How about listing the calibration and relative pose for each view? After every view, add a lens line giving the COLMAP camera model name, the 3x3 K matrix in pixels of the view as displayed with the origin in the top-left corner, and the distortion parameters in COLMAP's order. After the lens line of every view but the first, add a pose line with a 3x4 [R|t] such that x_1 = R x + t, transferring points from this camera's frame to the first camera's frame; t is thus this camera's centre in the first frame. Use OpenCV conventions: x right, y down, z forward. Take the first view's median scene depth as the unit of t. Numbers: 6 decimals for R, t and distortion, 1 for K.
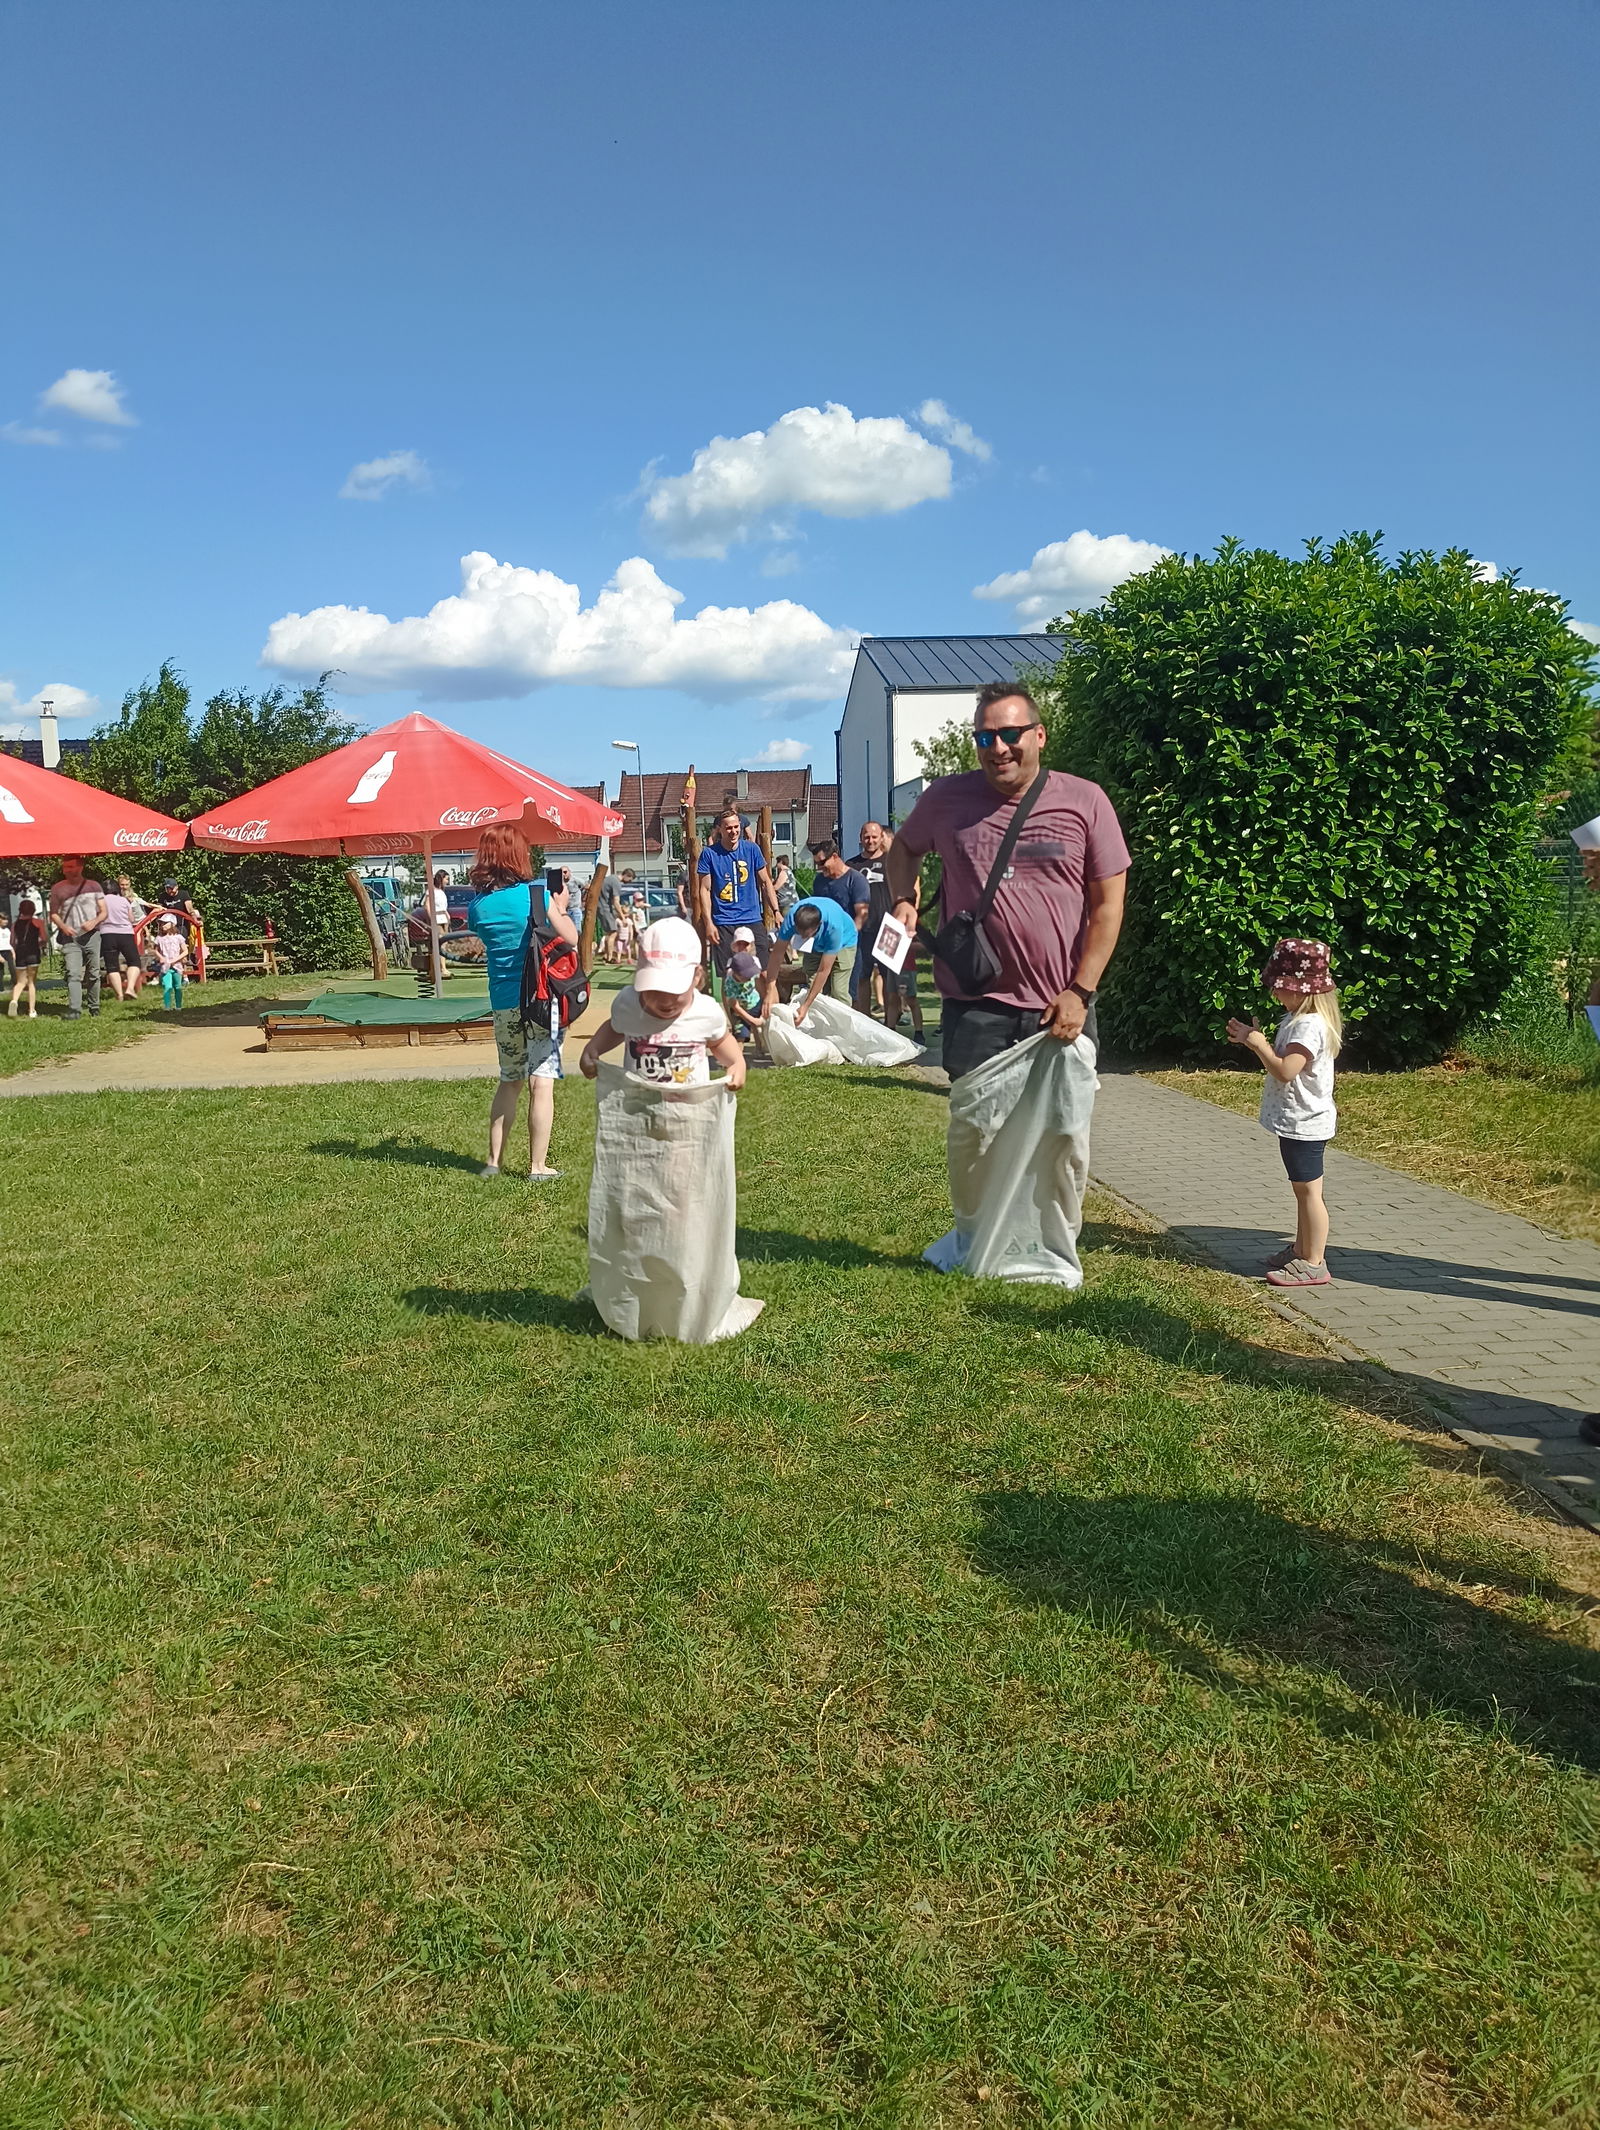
lens RADIAL K [[1552.8, 0, 800.0], [0, 1552.8, 1065.0], [0, 0, 1]] dist [0.003259, 0.001773]
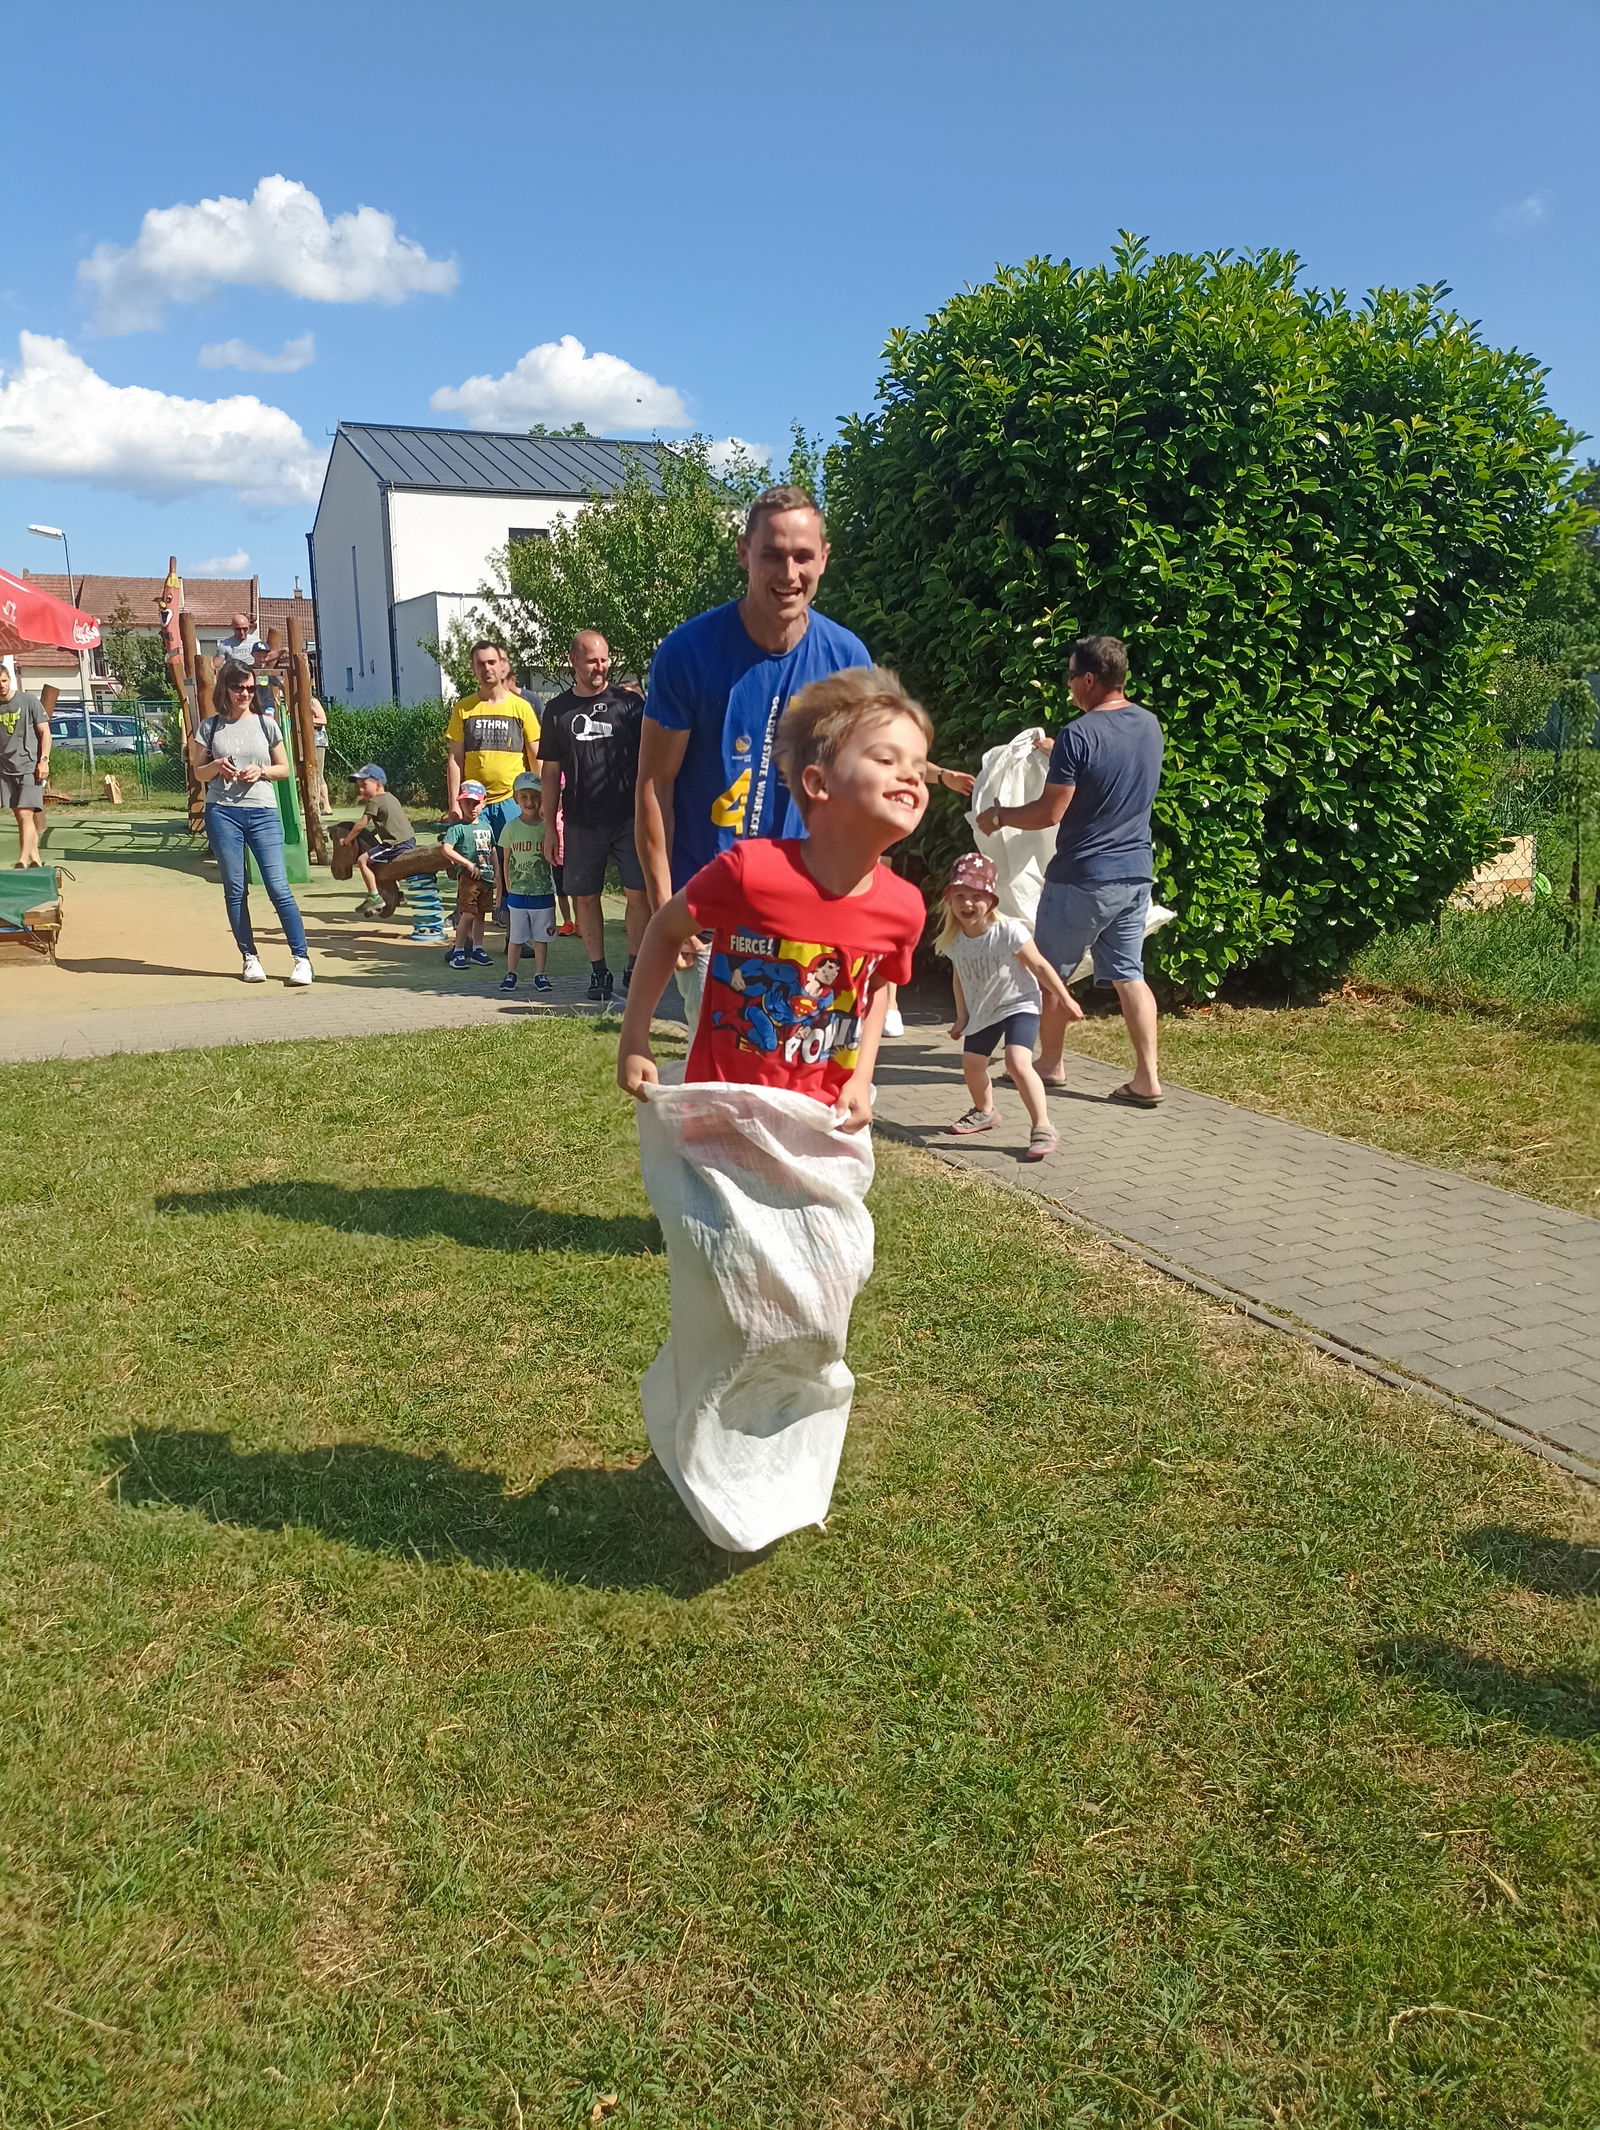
lens RADIAL K [[1616.1, 0, 800.0], [0, 1616.1, 1065.0], [0, 0, 1]] dist [0.045333, -0.001609]
pose [[0.950598, -0.044827, 0.307172, -0.098260], [0.015624, 0.995174, 0.096878, -0.050504], [-0.310033, -0.087293, 0.946710, 0.343985]]
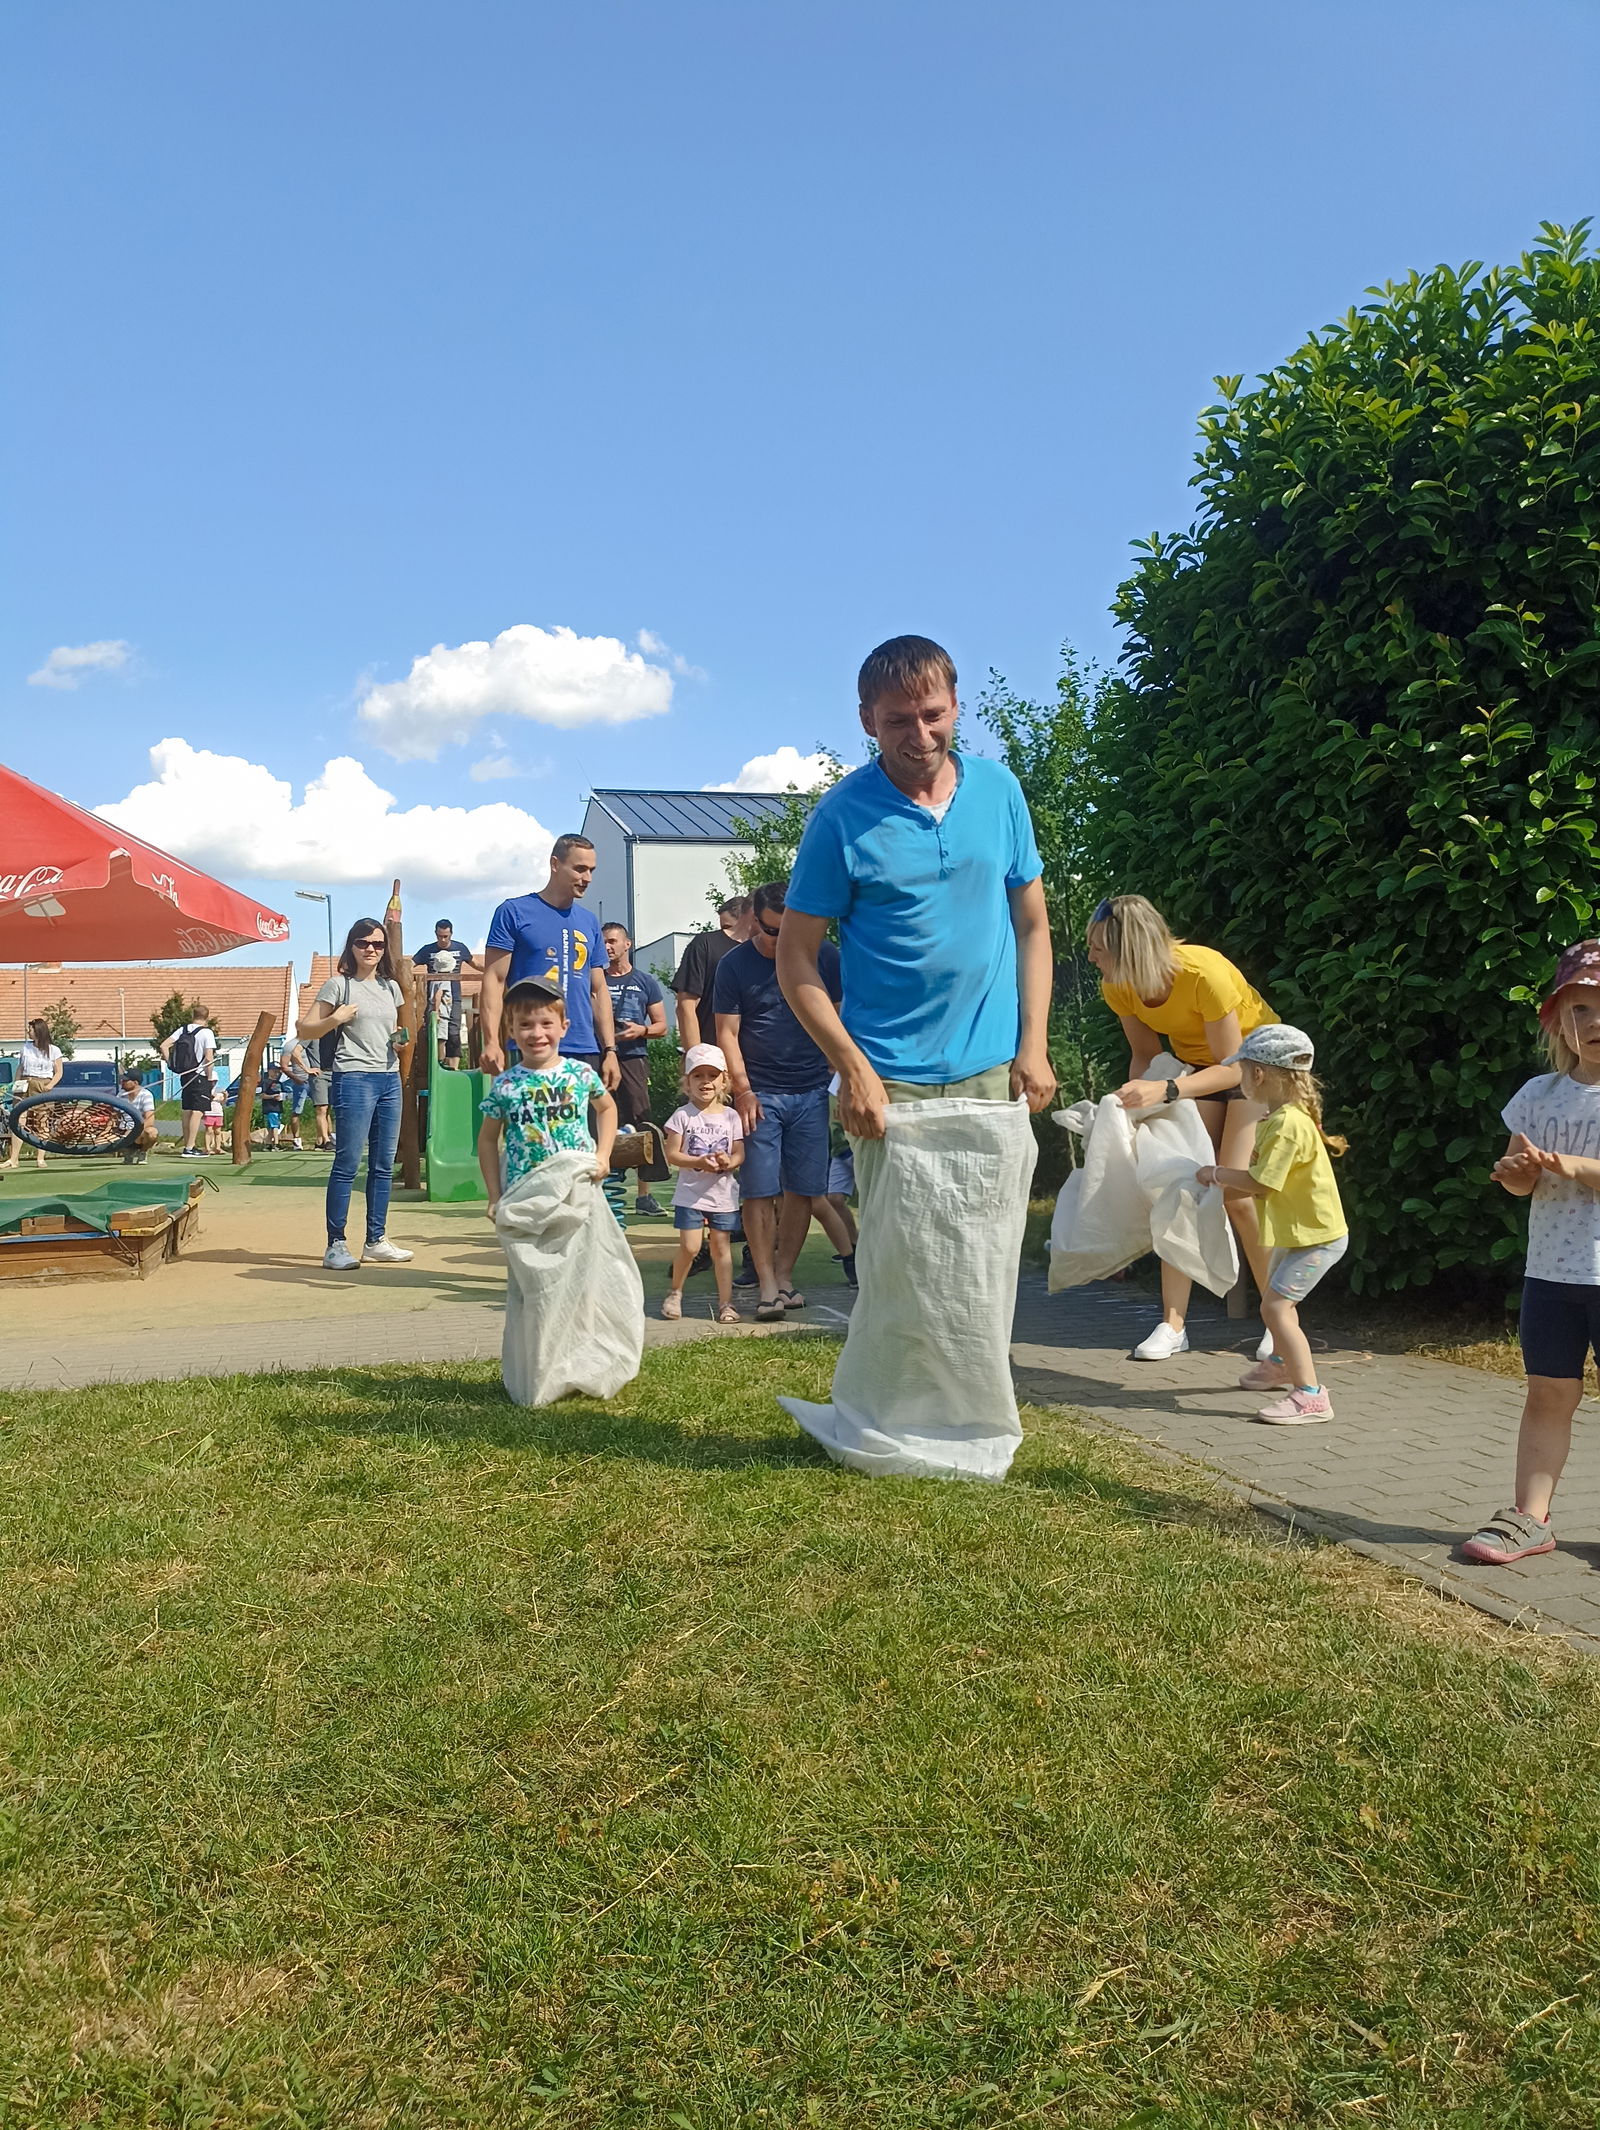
lens RADIAL K [[1590.4, 0, 800.0], [0, 1590.4, 1065.0], [0, 0, 1]] dist [-0.061946, 0.000425]
pose [[0.983044, 0.025407, 0.181604, -0.039434], [0.000418, 0.990042, -0.140772, -0.015258], [-0.183372, 0.138461, 0.973244, 0.611491]]
